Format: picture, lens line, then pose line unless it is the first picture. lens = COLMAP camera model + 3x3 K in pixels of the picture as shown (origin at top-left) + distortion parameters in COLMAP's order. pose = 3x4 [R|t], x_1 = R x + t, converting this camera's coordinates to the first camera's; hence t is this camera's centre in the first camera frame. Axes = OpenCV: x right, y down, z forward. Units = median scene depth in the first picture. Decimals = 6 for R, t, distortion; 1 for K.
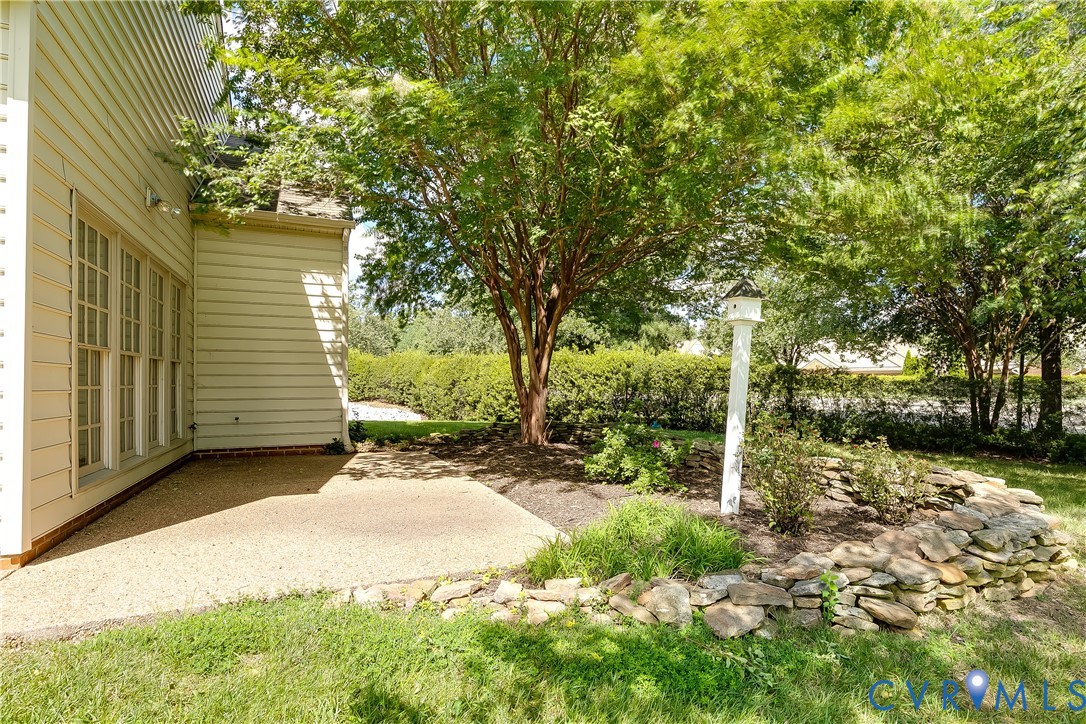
lens RADIAL K [[547.2, 0, 543.0], [0, 547.2, 378.0], [0, 0, 1]] dist [0.000097, 0.000039]
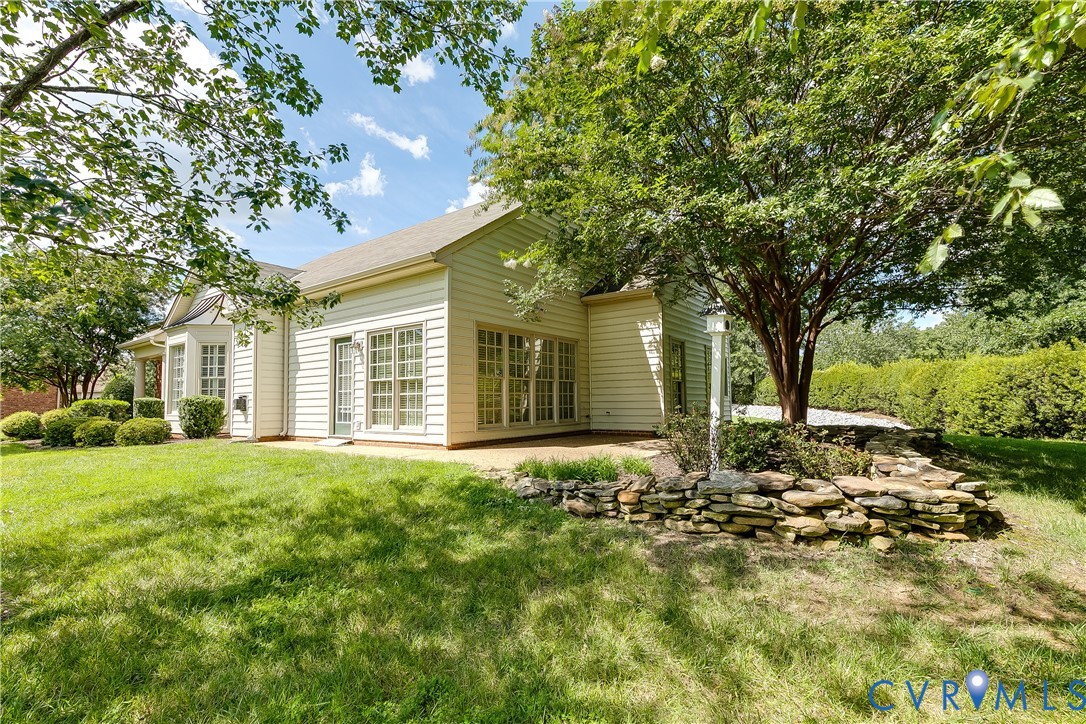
lens RADIAL K [[491.7, 0, 543.0], [0, 491.7, 362.0], [0, 0, 1]] dist [-0.001398, -0.000754]
pose [[0.511357, -0.074492, -0.856134, 0.643907], [0.018869, 0.996969, -0.075475, 0.025761], [0.859161, 0.022440, 0.511213, 0.015027]]
